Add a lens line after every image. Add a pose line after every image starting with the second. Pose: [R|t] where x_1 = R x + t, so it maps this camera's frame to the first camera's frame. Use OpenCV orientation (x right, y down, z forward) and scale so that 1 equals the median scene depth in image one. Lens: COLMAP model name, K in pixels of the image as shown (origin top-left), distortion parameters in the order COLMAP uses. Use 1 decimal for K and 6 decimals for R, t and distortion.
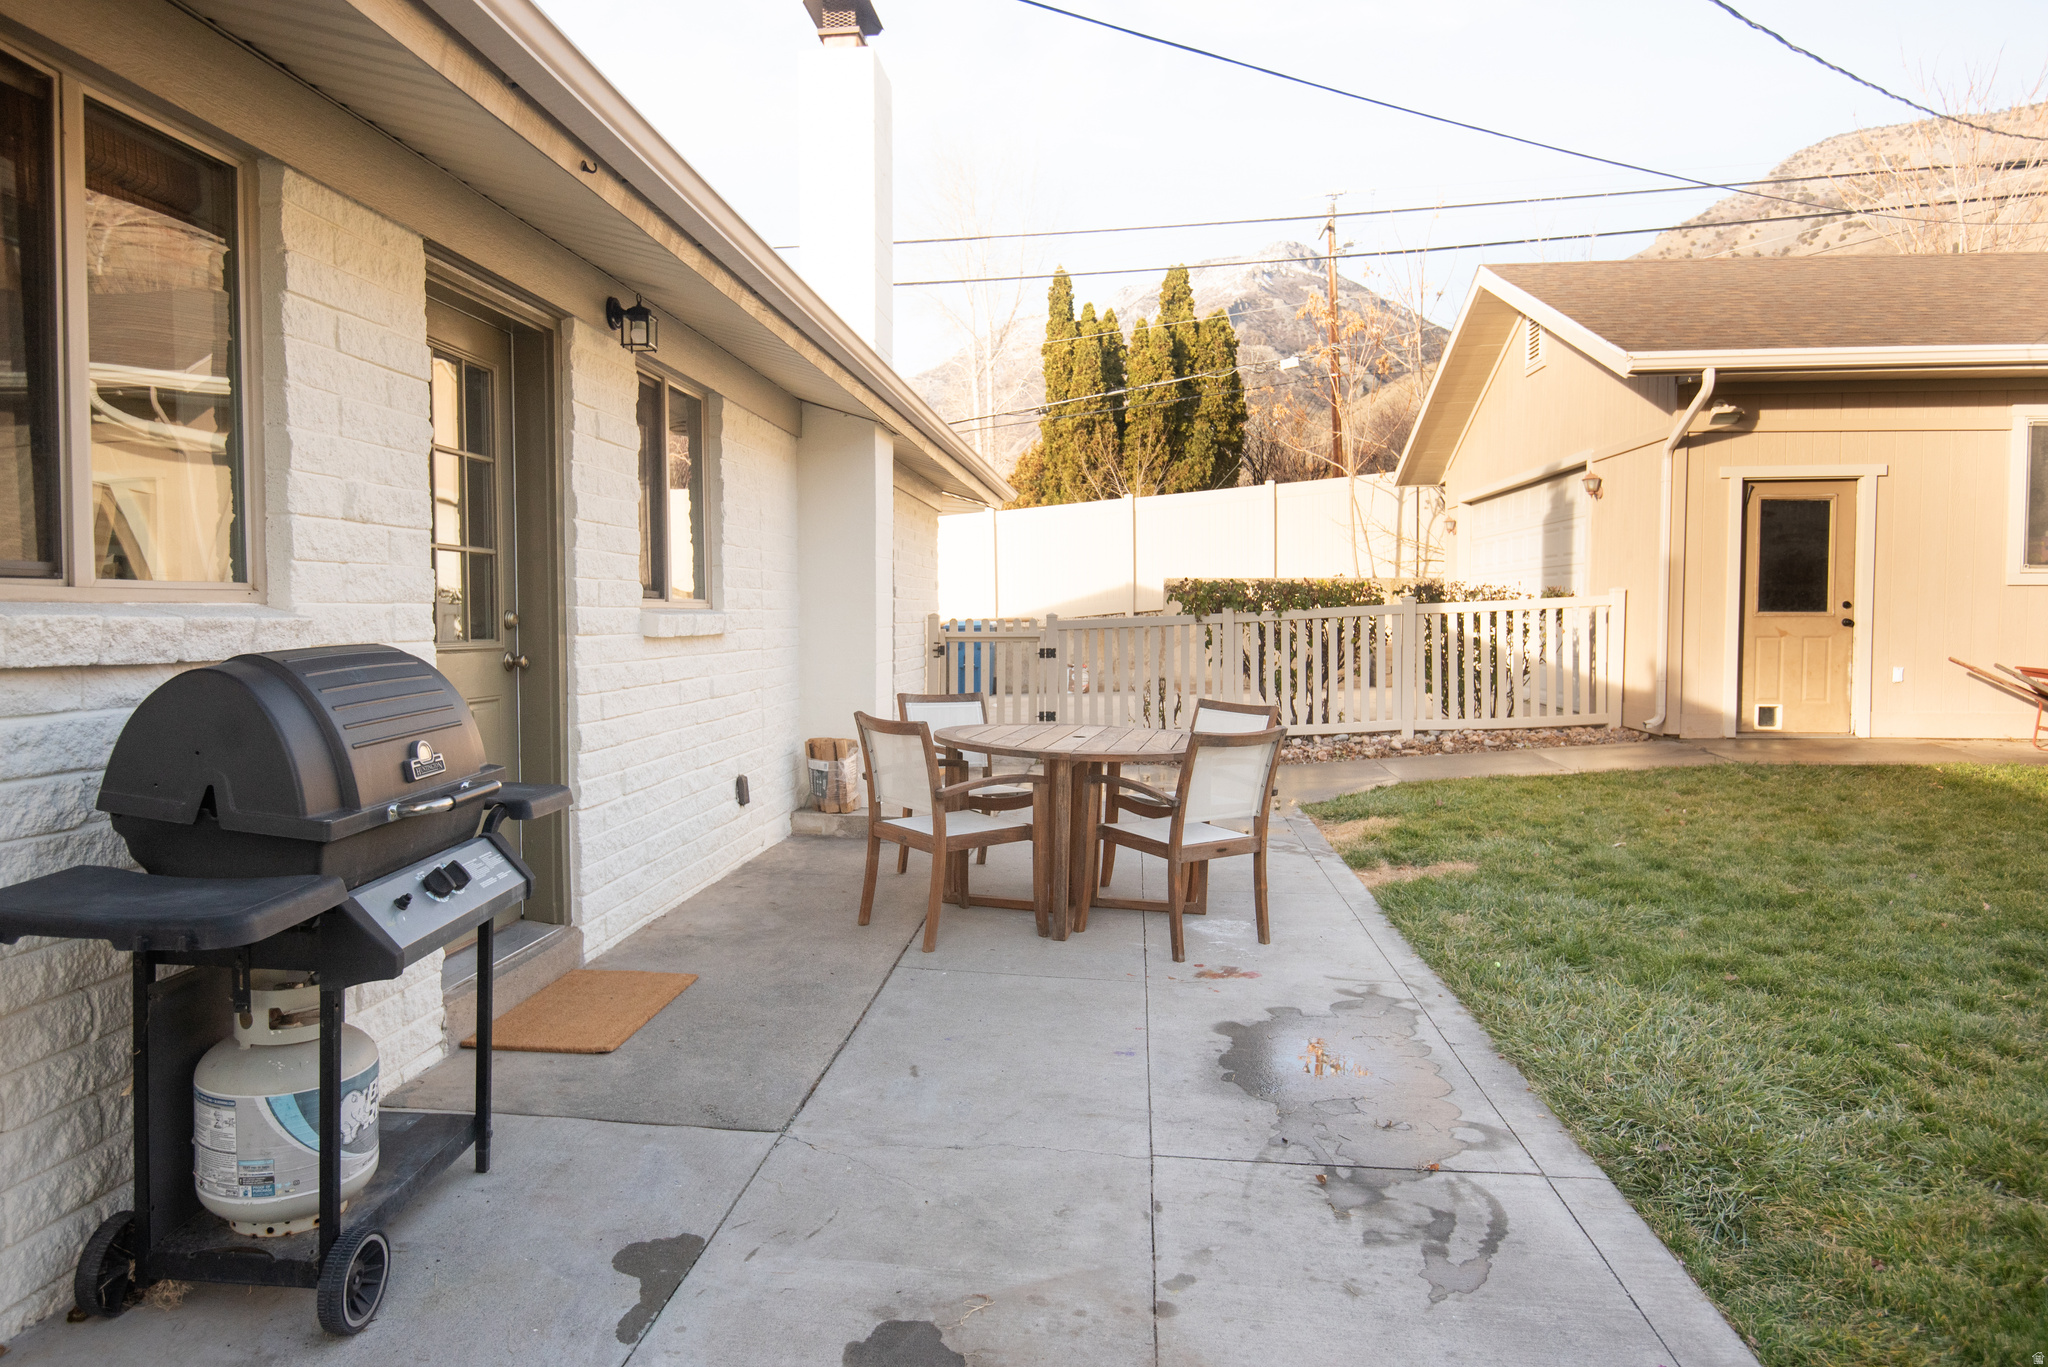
lens RADIAL K [[1274.7, 0, 1024.0], [0, 1274.7, 683.5], [0, 0, 1]] dist [0.025424, -0.037235]
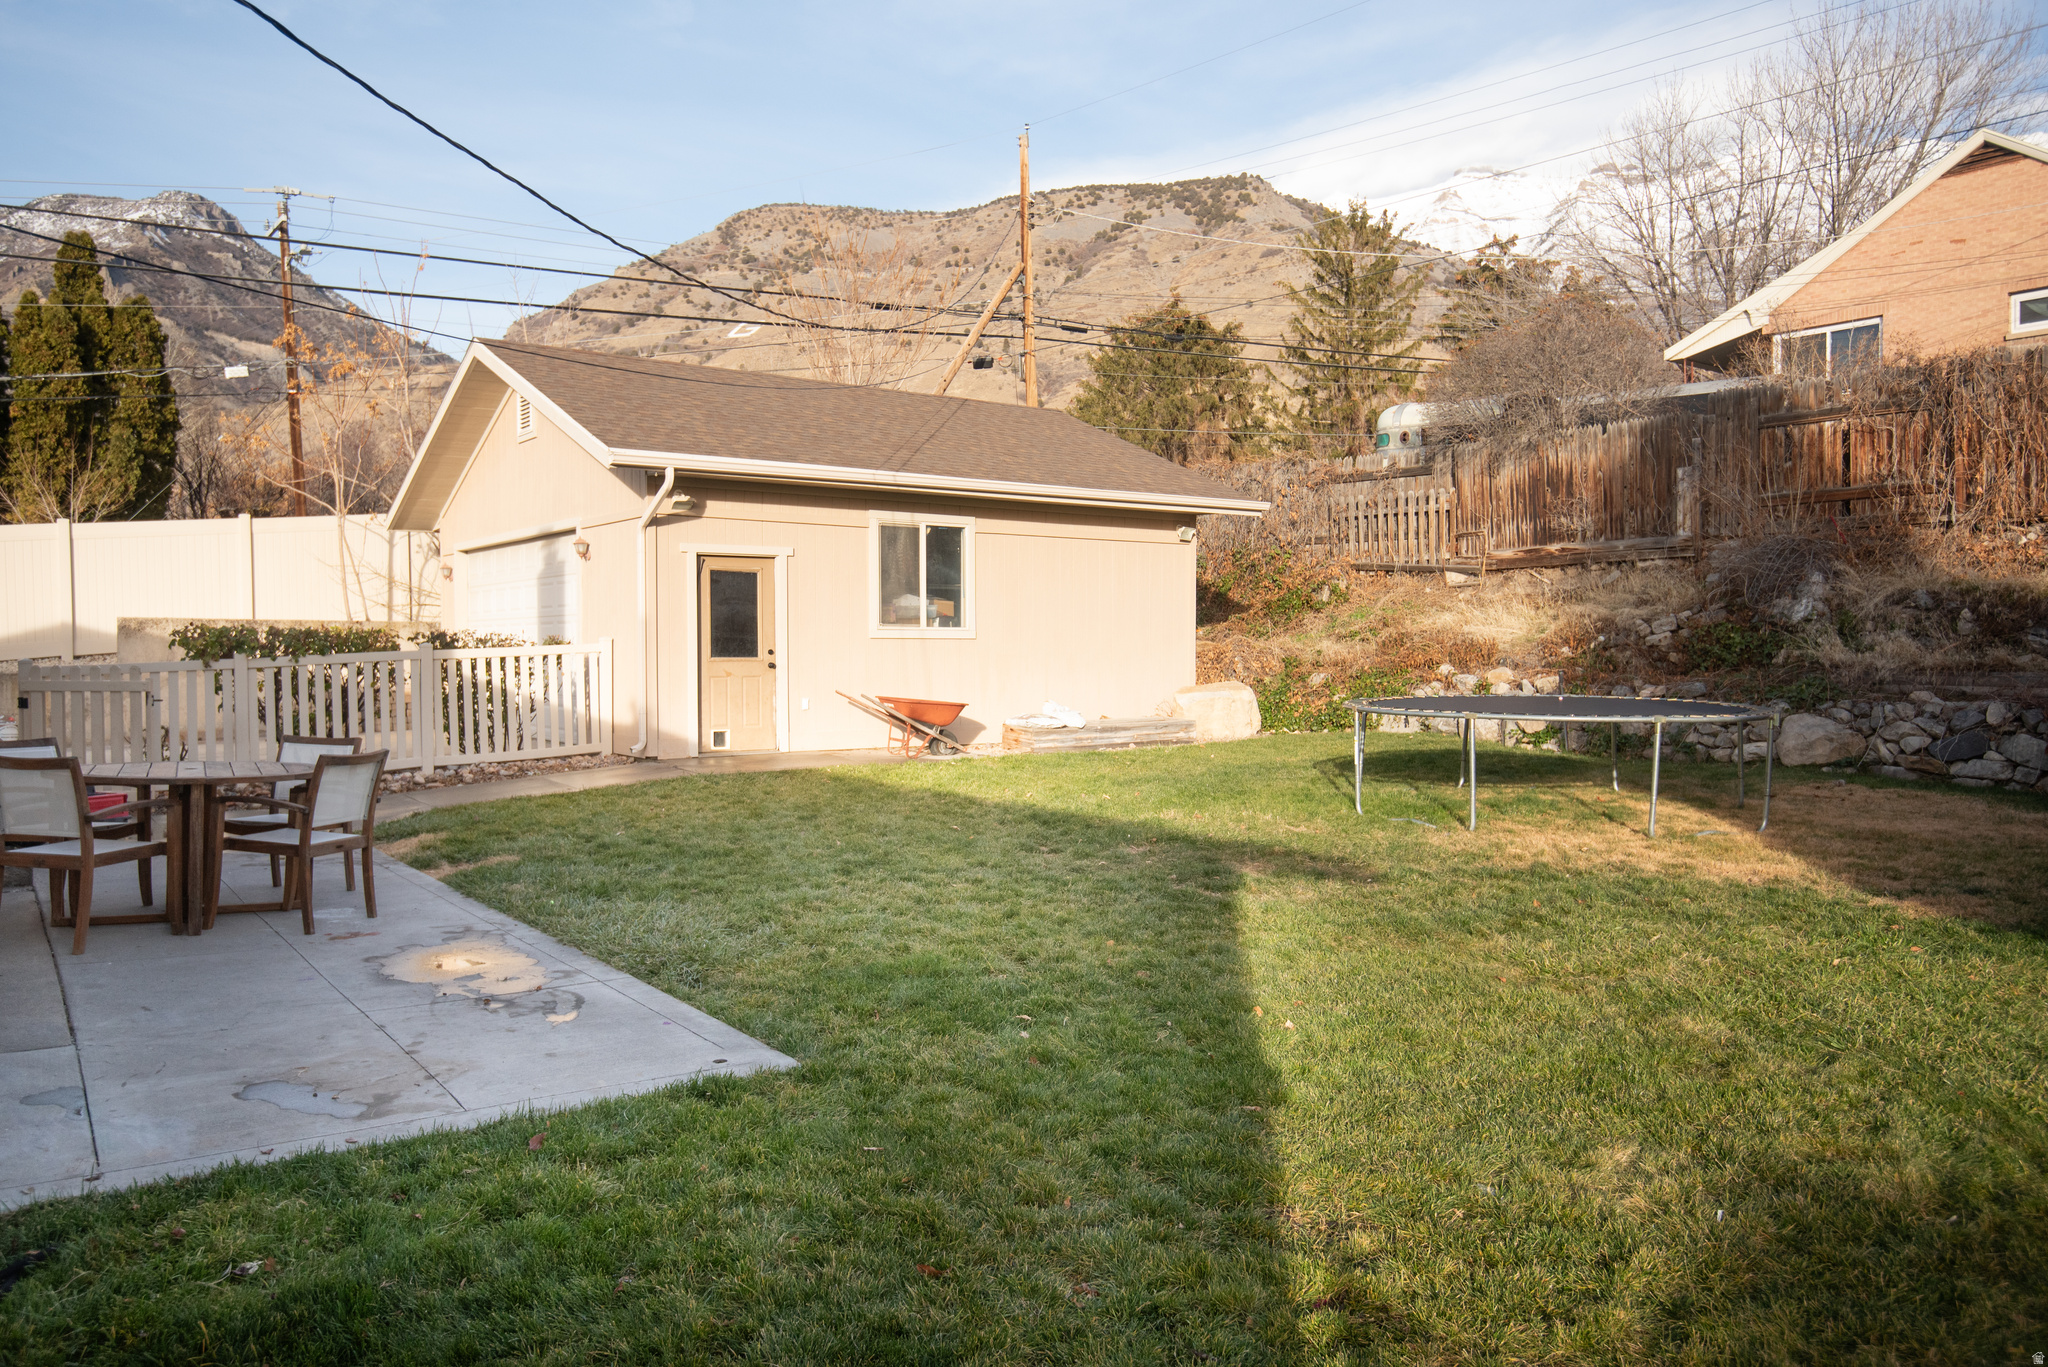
lens RADIAL K [[1472.5, 0, 1024.0], [0, 1472.5, 683.5], [0, 0, 1]] dist [0.040743, -0.064651]
pose [[0.750887, -0.013696, 0.660289, -0.168448], [0.035817, 0.999158, -0.020007, 0.010850], [-0.659459, 0.038672, 0.750745, -0.318085]]
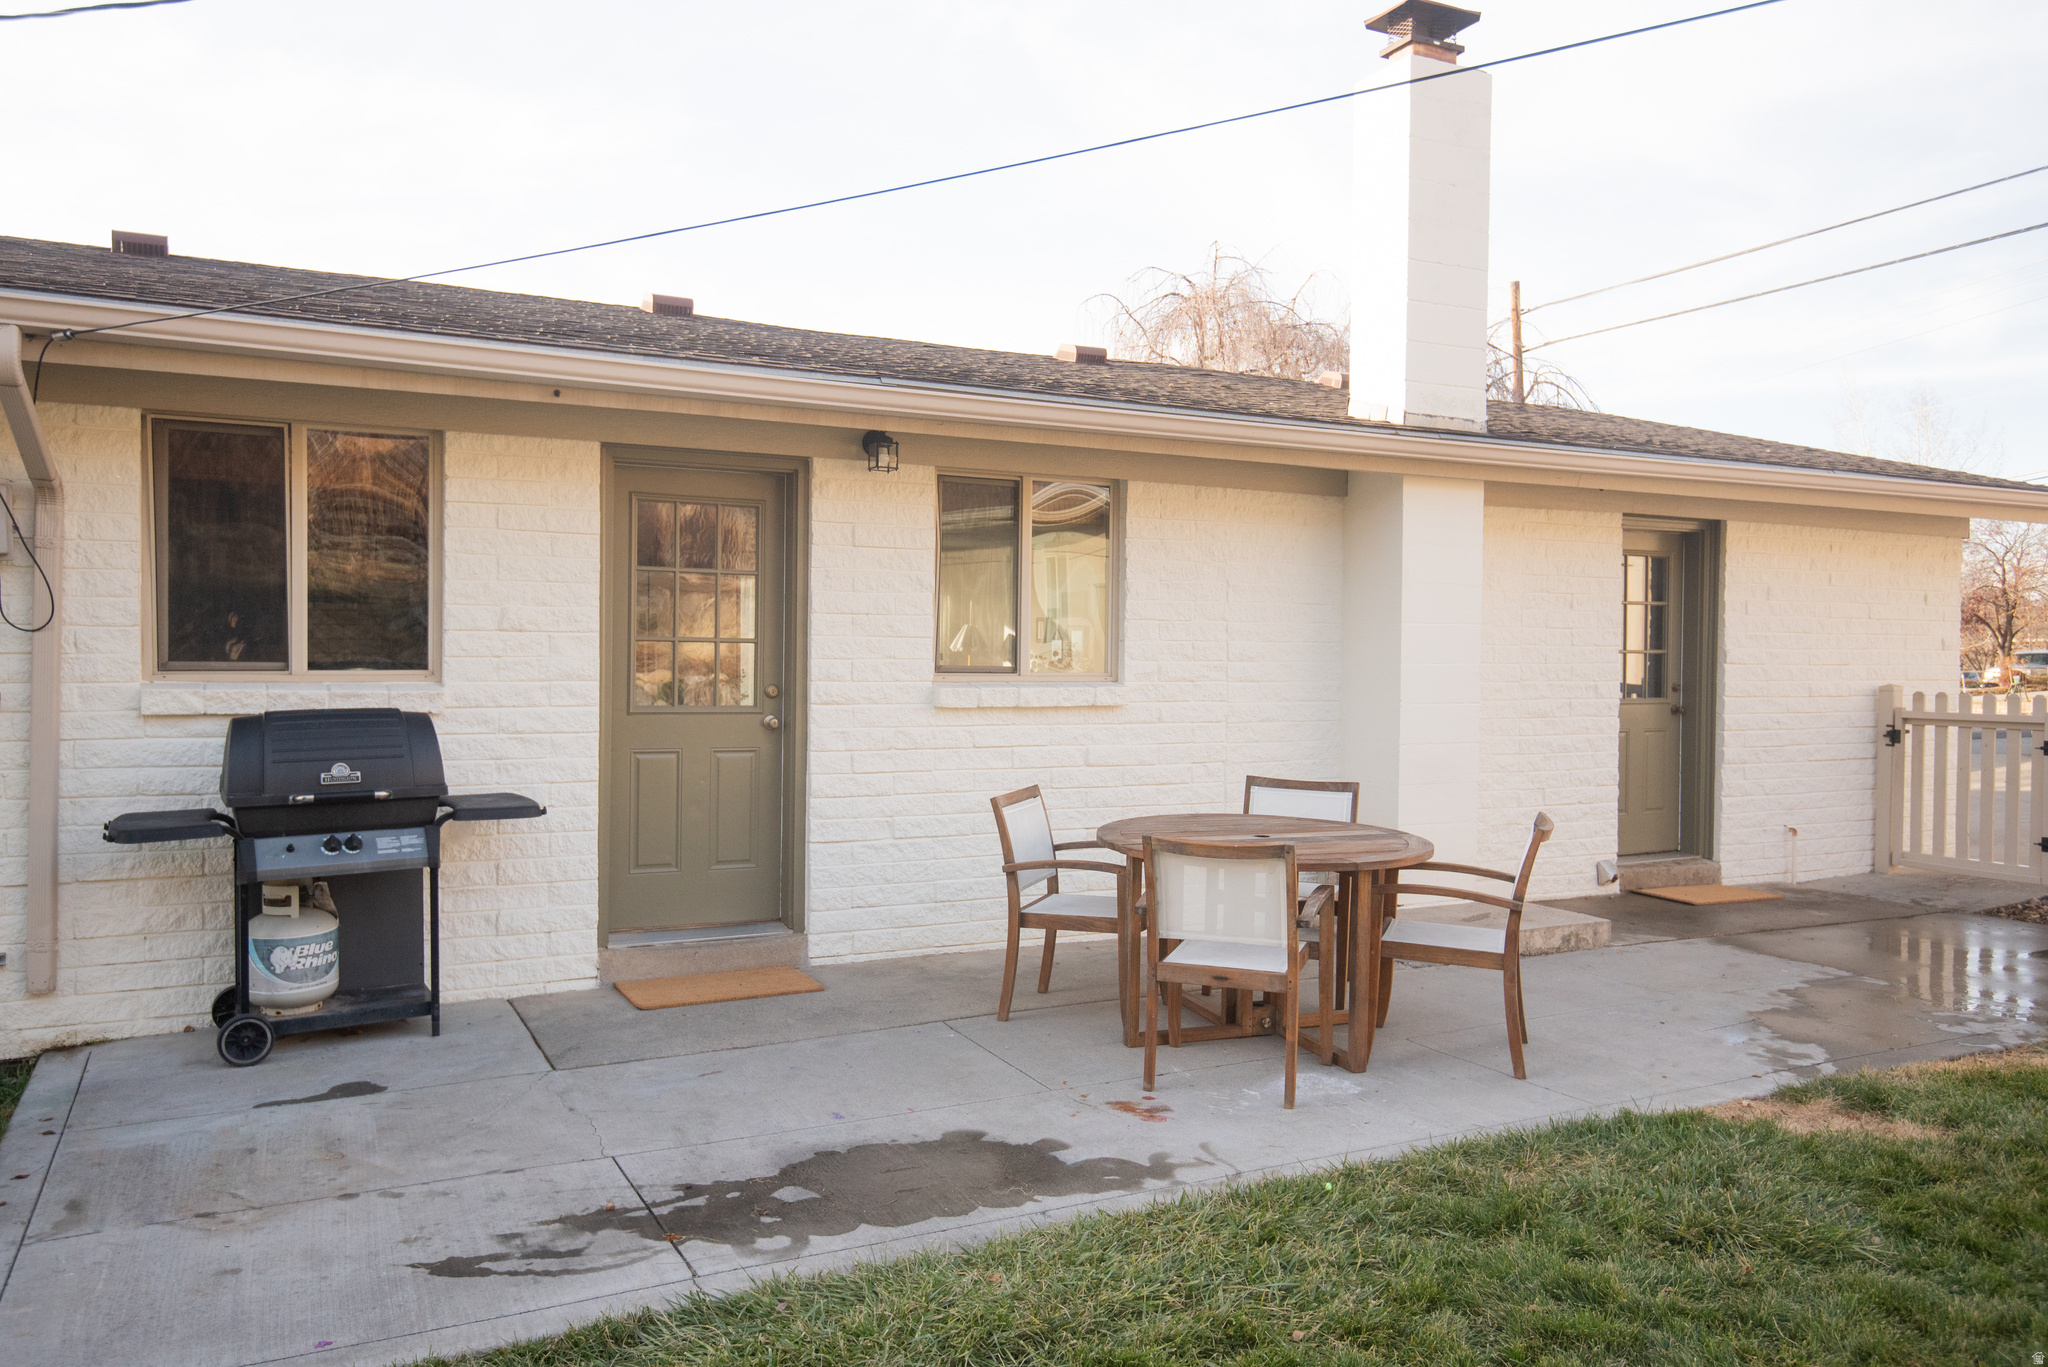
lens RADIAL K [[1472.5, 0, 1024.0], [0, 1472.5, 683.5], [0, 0, 1]] dist [0.040743, -0.064651]
pose [[0.550583, 0.020367, -0.834532, 0.510602], [-0.055872, 0.998360, -0.012497, -0.026875], [0.832908, 0.053507, 0.550818, 0.187589]]
